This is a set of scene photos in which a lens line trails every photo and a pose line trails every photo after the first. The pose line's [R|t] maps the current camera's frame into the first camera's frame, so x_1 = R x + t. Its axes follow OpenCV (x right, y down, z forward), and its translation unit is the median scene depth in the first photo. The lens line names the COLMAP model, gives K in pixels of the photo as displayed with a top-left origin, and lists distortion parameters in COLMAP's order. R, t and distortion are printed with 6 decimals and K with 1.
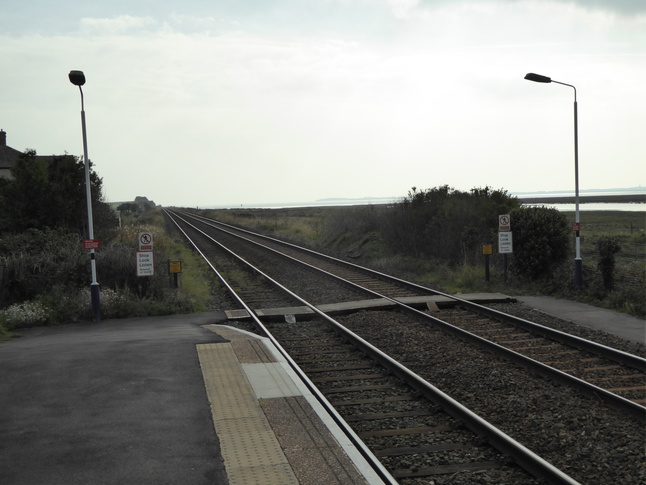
lens RADIAL K [[859.3, 0, 323.1], [0, 859.3, 240.5], [0, 0, 1]] dist [-0.003875, 0.000000]
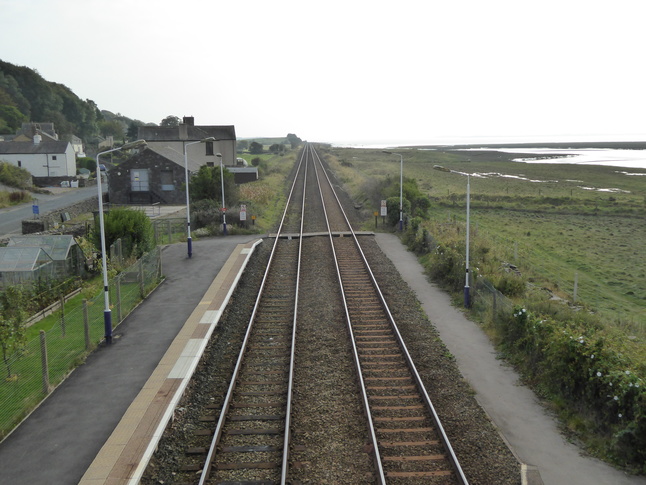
lens RADIAL K [[677.3, 0, 323.0], [0, 677.3, 242.9], [0, 0, 1]] dist [-0.002249, 0.000000]
pose [[0.986178, 0.046418, -0.159054, 0.428462], [-0.028896, 0.993427, 0.110758, -0.145075], [0.163149, -0.104631, 0.981038, -1.200135]]
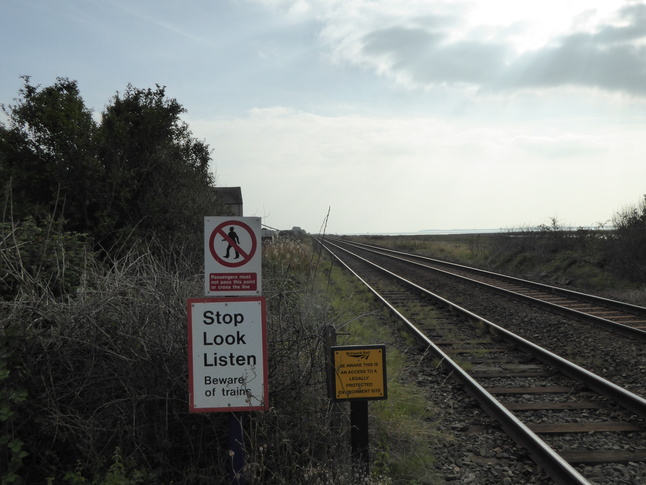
lens RADIAL K [[605.5, 0, 322.8], [0, 605.5, 242.2], [0, 0, 1]] dist [0.018367, 0.000000]
pose [[0.986337, 0.011669, -0.164329, -0.152731], [-0.016193, 0.999525, -0.026216, 0.001531], [0.163945, 0.028519, 0.986057, 0.824385]]
